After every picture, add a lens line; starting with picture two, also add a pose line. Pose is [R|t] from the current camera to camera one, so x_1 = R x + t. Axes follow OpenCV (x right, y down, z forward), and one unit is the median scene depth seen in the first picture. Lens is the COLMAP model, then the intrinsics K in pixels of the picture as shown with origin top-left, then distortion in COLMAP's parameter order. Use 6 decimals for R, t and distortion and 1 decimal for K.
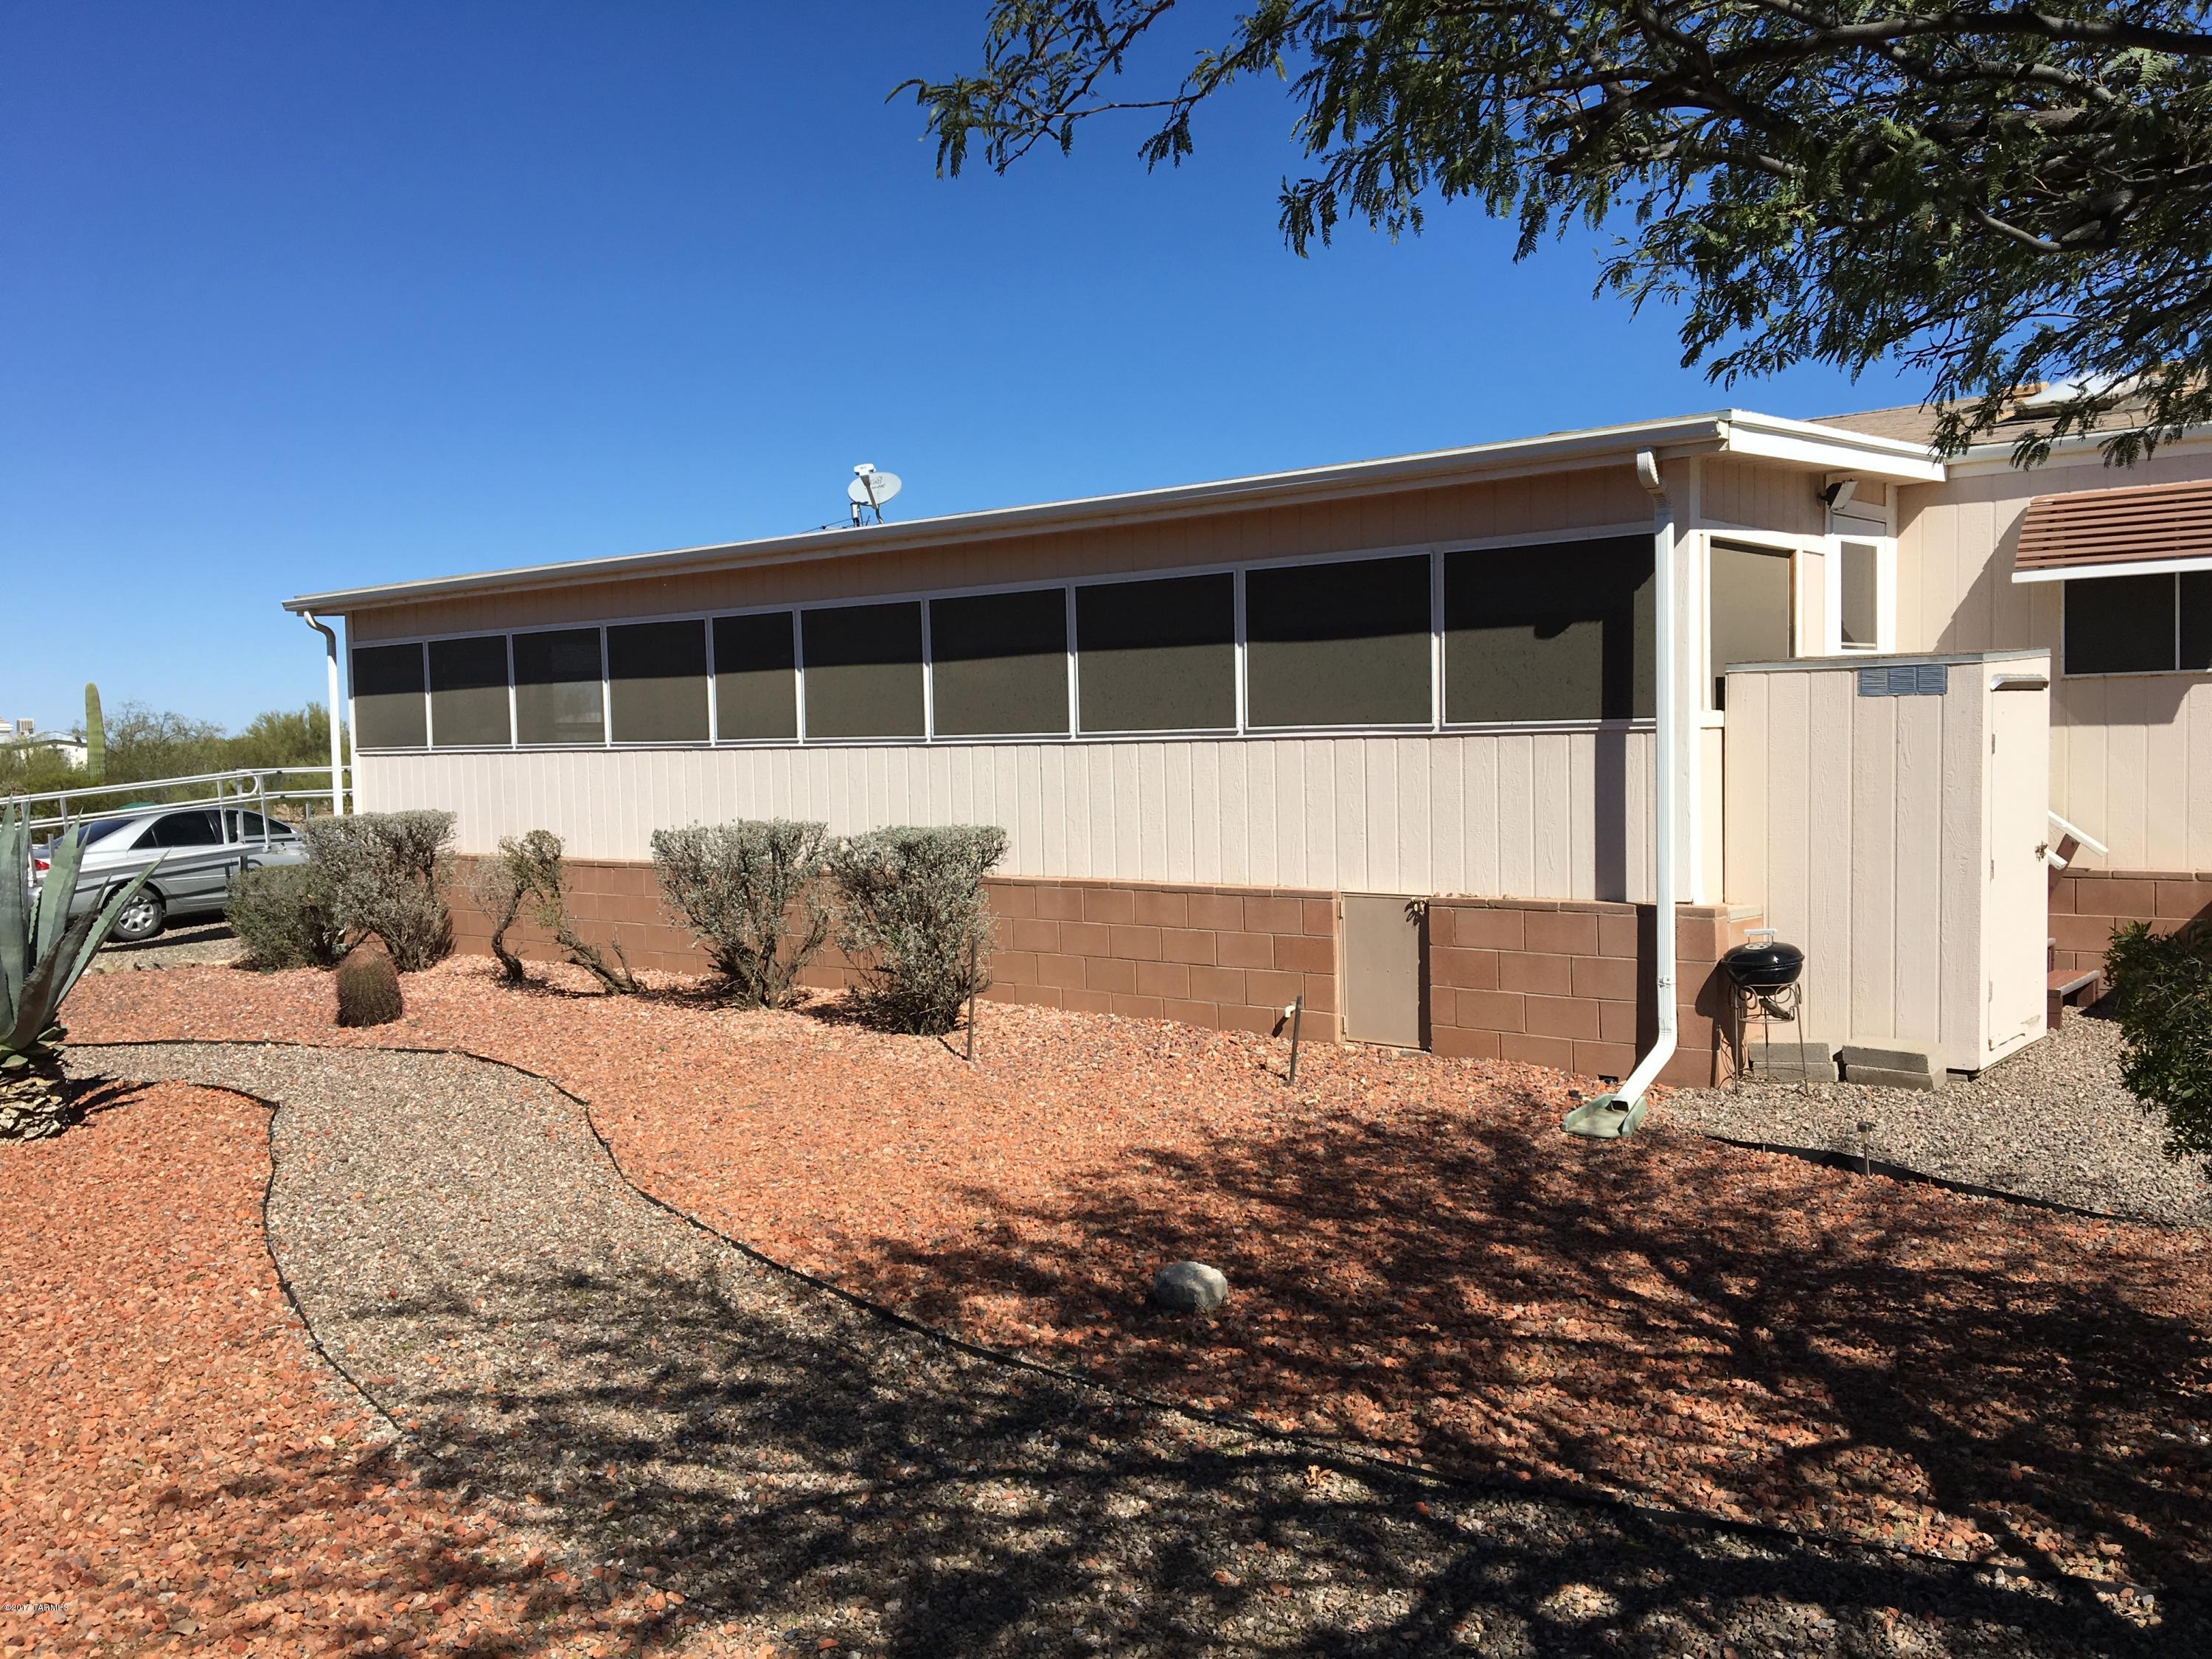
lens RADIAL K [[1518.7, 0, 1106.0], [0, 1518.7, 829.5], [0, 0, 1]] dist [0.040991, 0.000360]
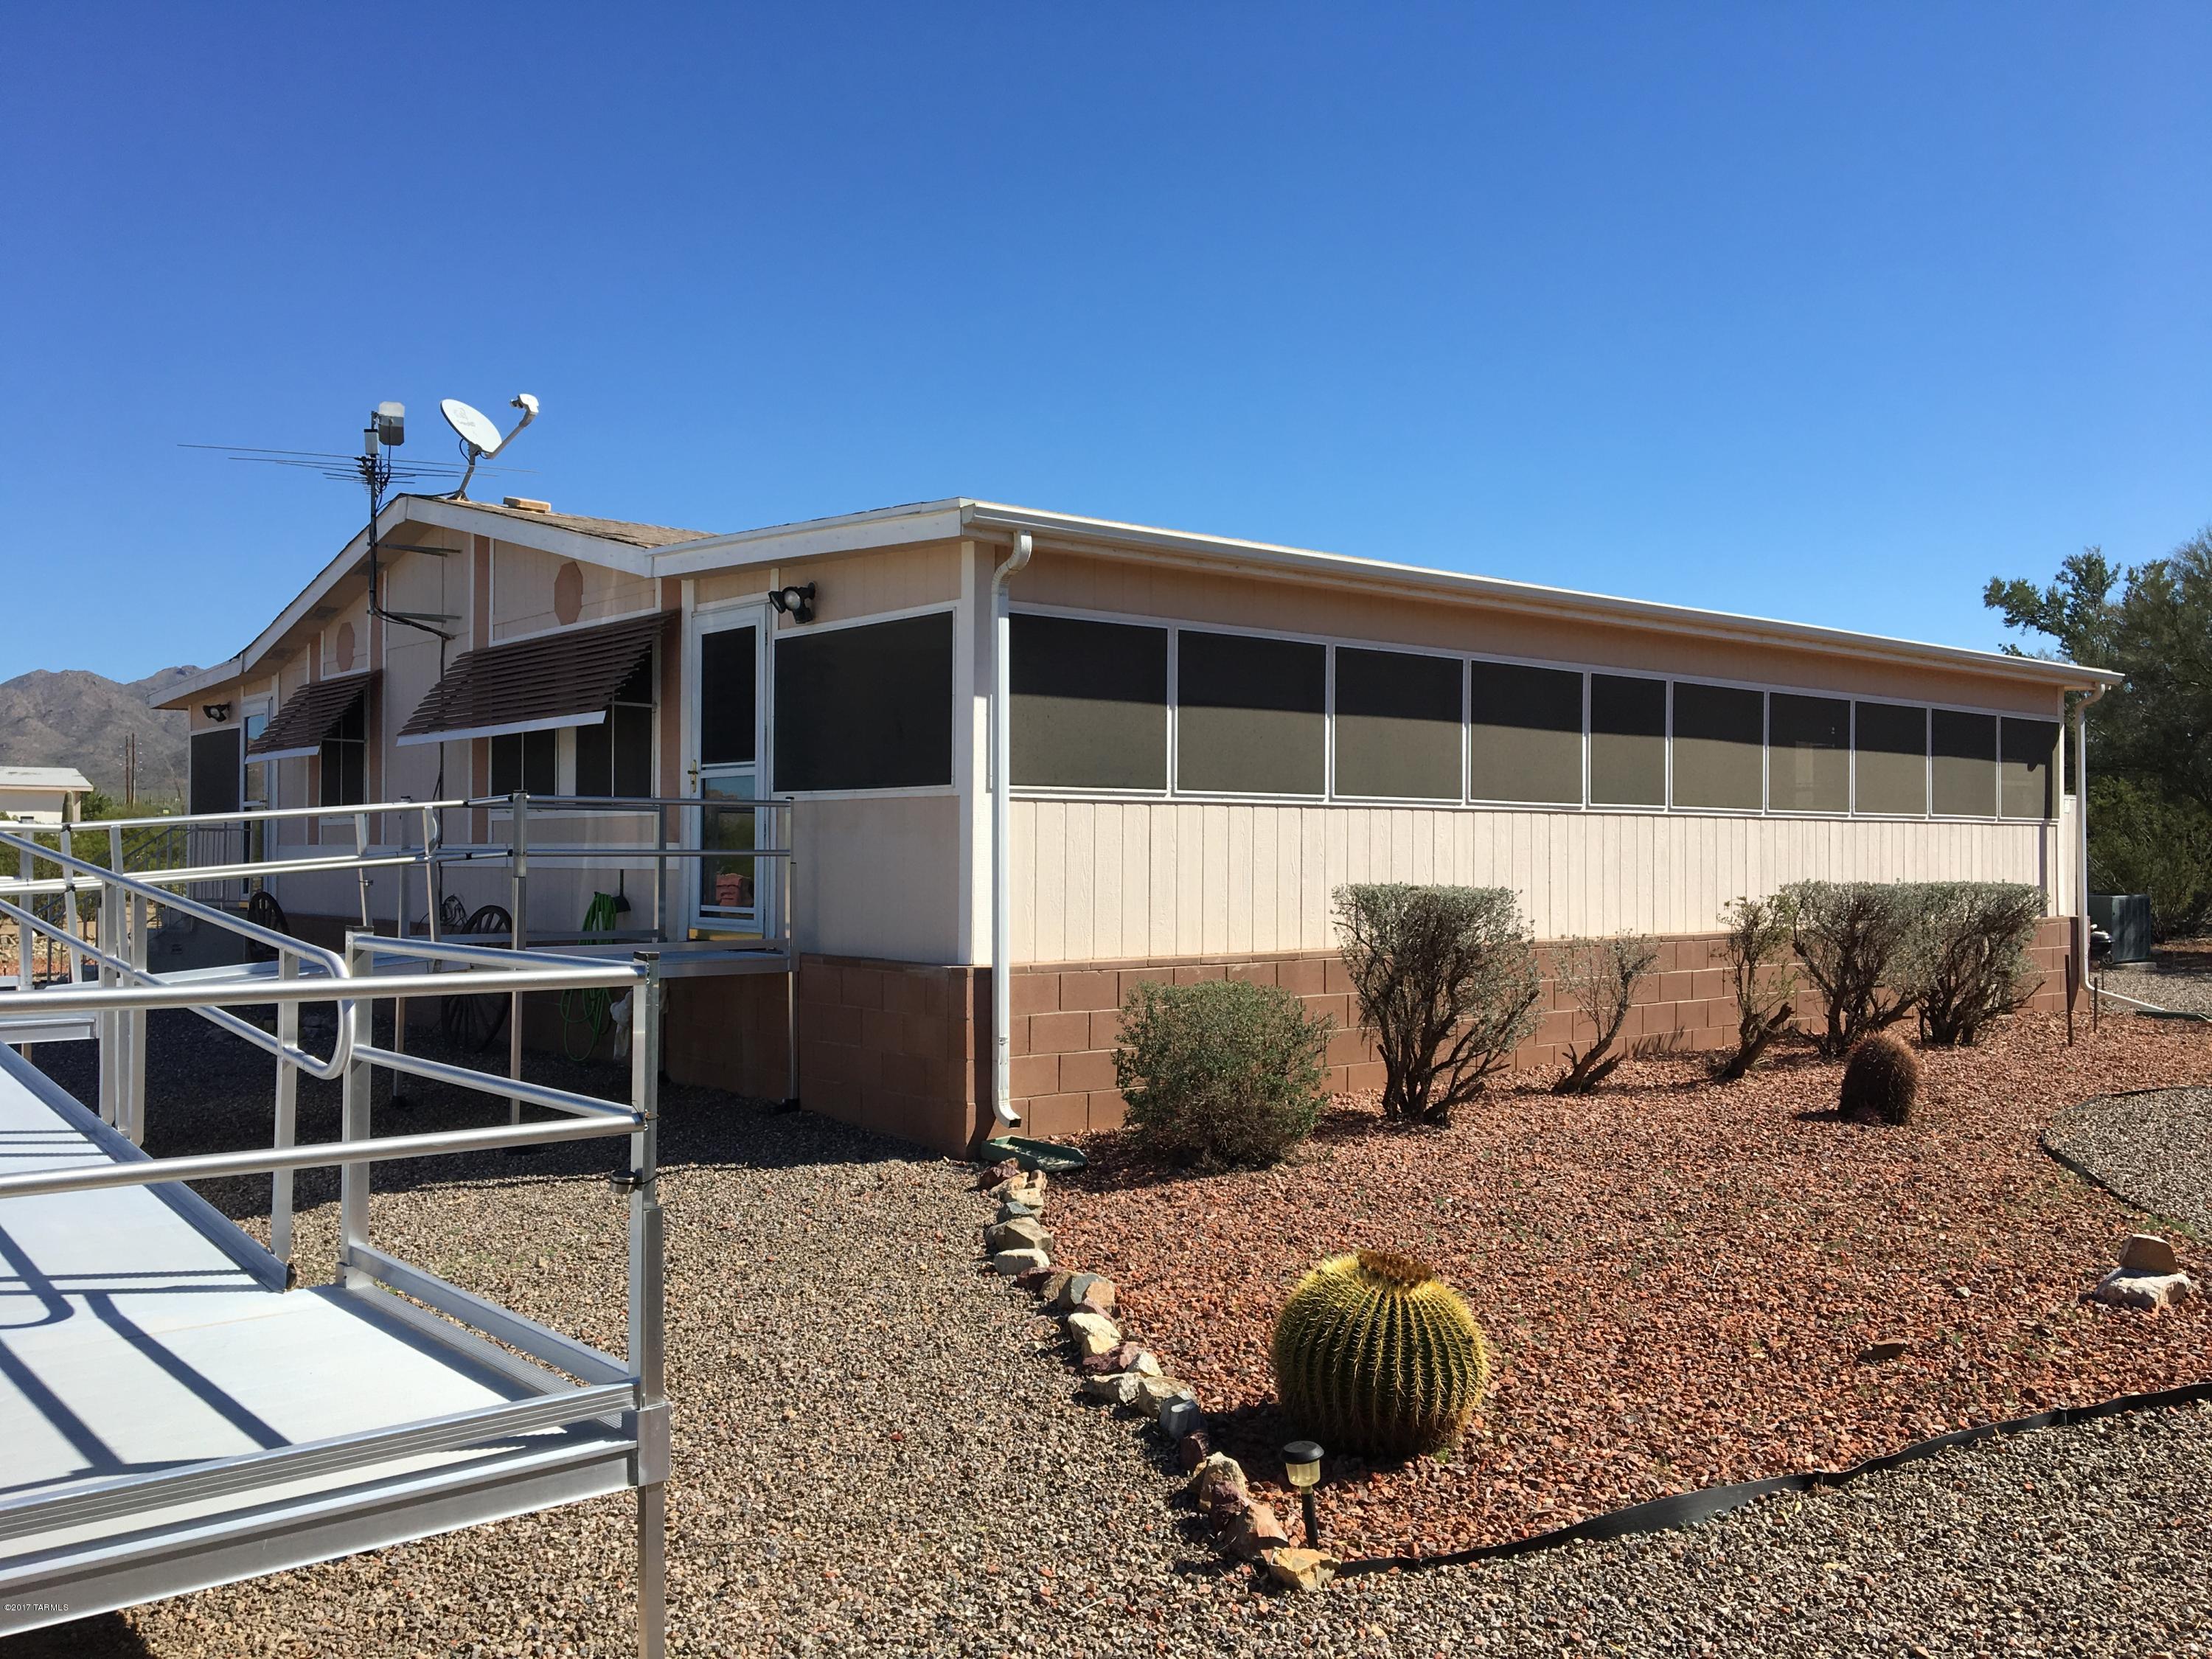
lens RADIAL K [[1868.8, 0, 1106.0], [0, 1868.8, 829.5], [0, 0, 1]] dist [0.006396, 0.002483]
pose [[0.300055, 0.014070, 0.953818, -1.279359], [0.023078, 0.999491, -0.022003, -0.021292], [-0.953643, 0.028615, 0.299577, 0.837206]]
